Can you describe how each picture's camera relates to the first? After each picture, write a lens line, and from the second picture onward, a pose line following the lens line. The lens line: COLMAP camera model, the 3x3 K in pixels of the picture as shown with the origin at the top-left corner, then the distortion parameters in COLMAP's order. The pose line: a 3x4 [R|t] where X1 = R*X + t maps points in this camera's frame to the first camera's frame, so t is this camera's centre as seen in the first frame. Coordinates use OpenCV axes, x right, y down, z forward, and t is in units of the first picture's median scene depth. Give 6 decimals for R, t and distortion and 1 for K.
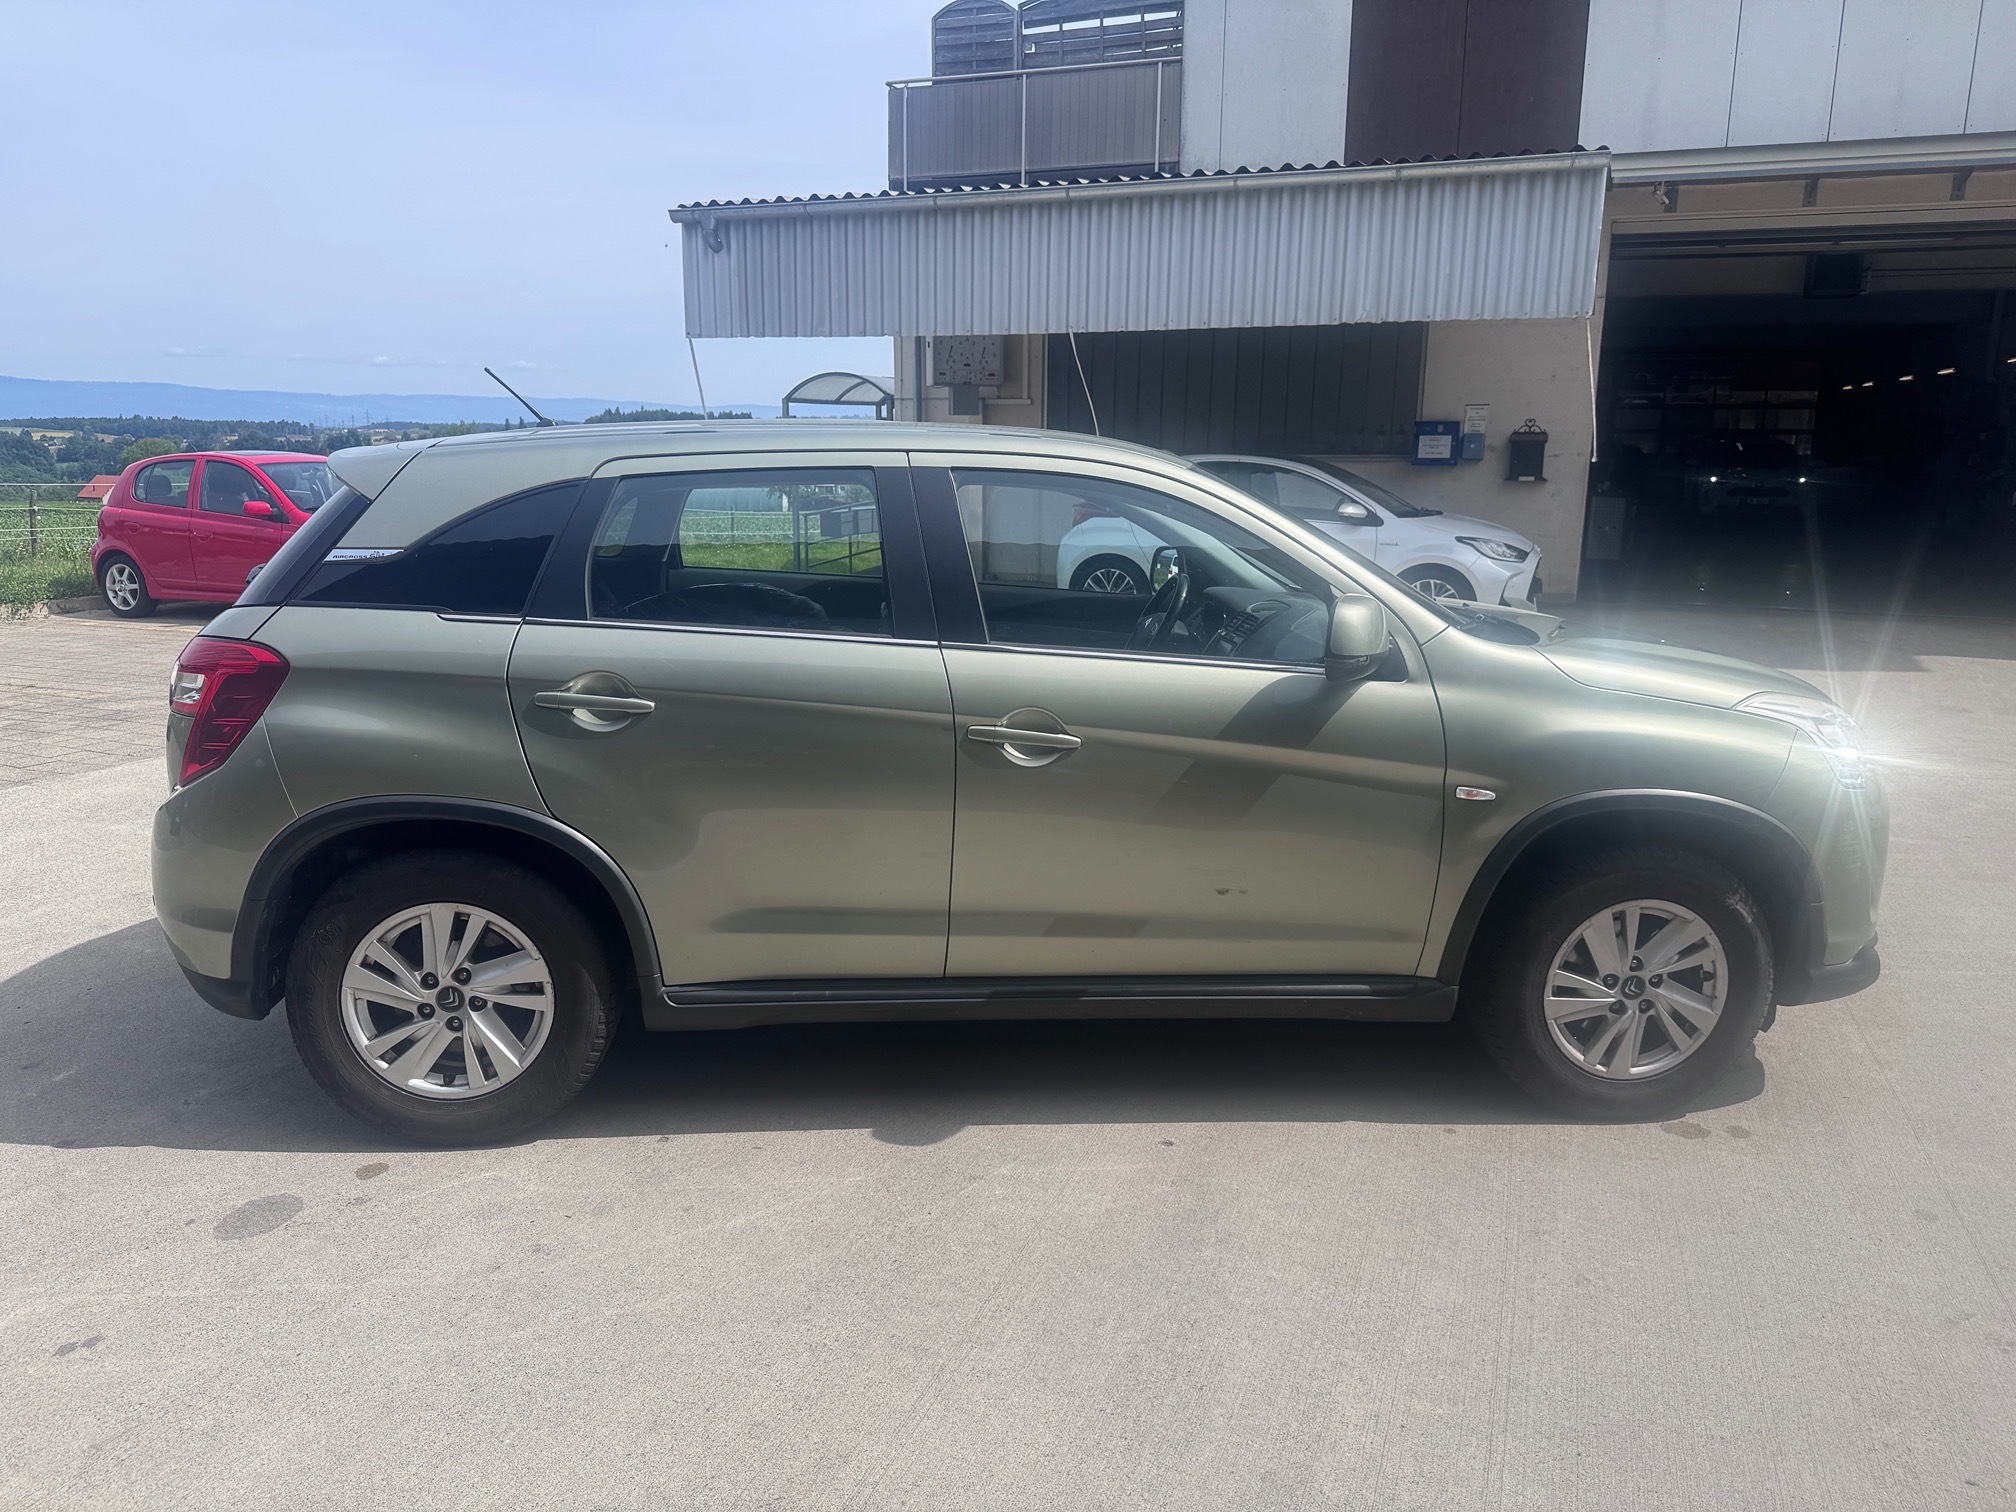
lens RADIAL K [[1425.5, 0, 1000.4], [0, 1425.5, 760.8], [0, 0, 1]] dist [-0.014201, -0.006524]
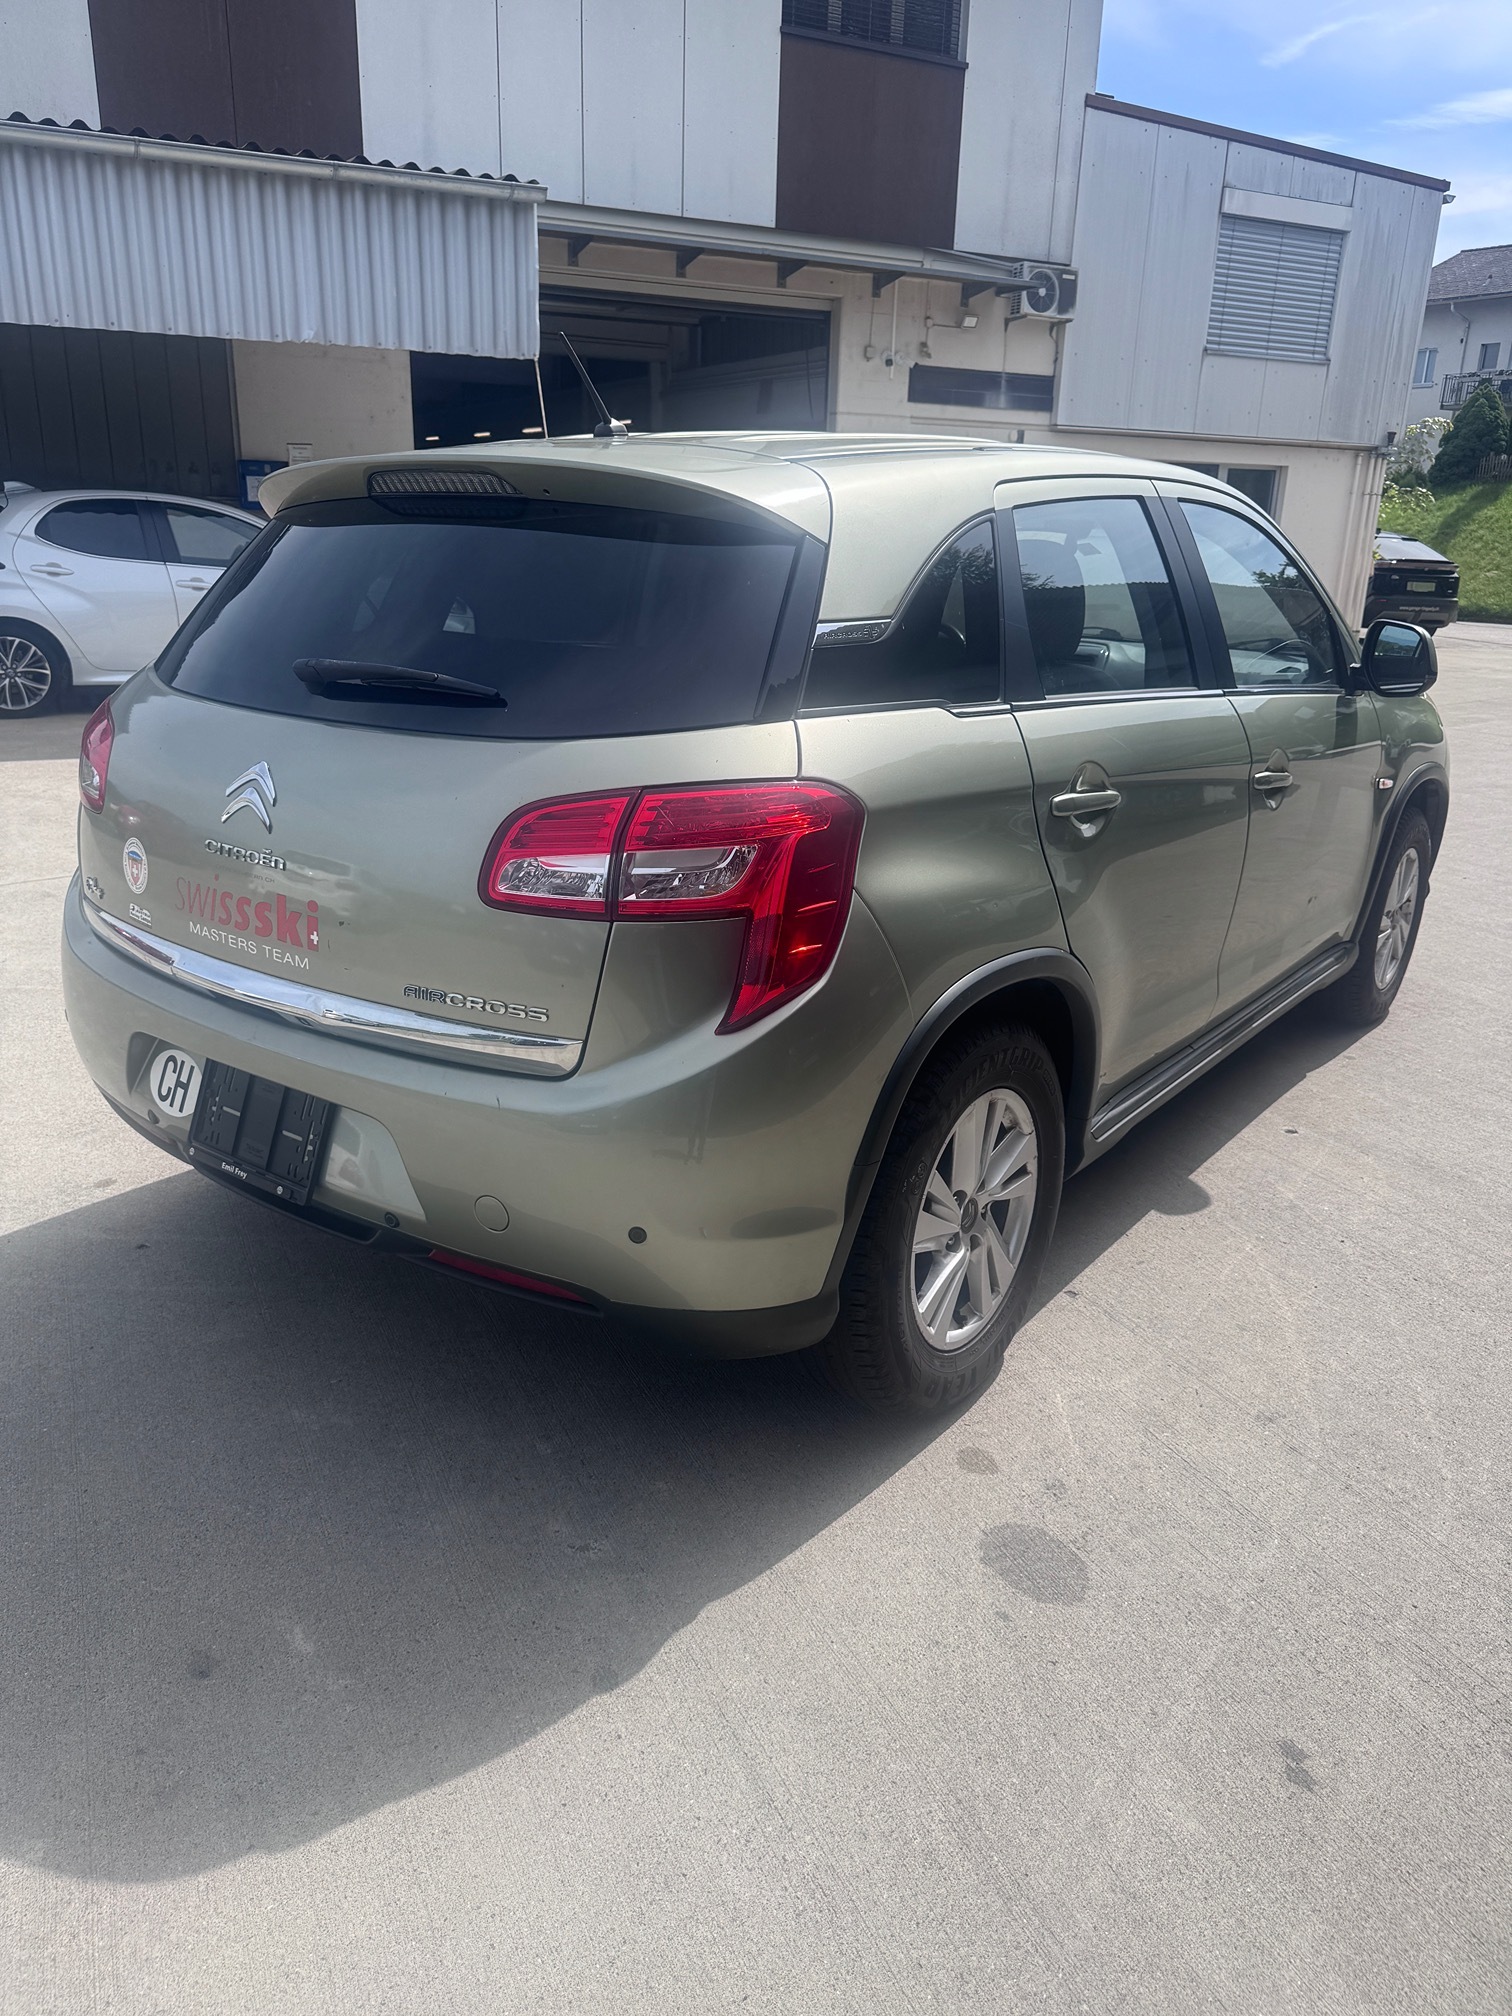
lens RADIAL K [[1435.9, 0, 756.0], [0, 1435.9, 1008.0], [0, 0, 1]] dist [0.034689, -0.036398]
pose [[0.654762, -0.234184, 0.718641, -0.251752], [0.140247, 0.971922, 0.188940, -0.026623], [-0.742710, -0.022924, 0.669221, 0.143142]]
